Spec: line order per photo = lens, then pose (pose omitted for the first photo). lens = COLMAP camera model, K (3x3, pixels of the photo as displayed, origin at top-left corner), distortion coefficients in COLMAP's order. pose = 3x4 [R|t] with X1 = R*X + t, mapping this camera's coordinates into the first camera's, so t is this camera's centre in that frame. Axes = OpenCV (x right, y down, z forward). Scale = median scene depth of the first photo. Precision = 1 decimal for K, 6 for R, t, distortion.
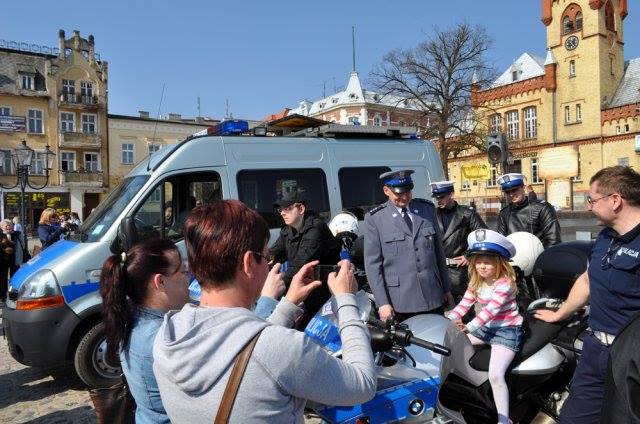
lens RADIAL K [[493.3, 0, 322.3], [0, 493.3, 212.7], [0, 0, 1]] dist [0.005487, 0.011875]
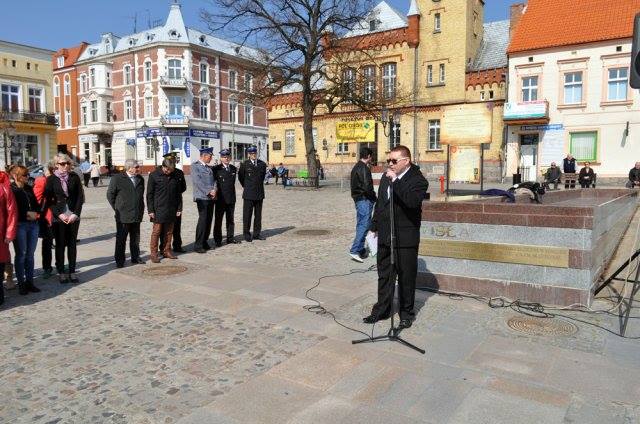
lens RADIAL K [[493.3, 0, 318.0], [0, 493.3, 211.6], [0, 0, 1]] dist [0.005487, 0.011875]
pose [[0.933222, 0.000263, 0.359301, -0.013326], [-0.026371, 0.997353, 0.067764, -0.006195], [-0.358332, -0.072714, 0.930758, 0.203664]]
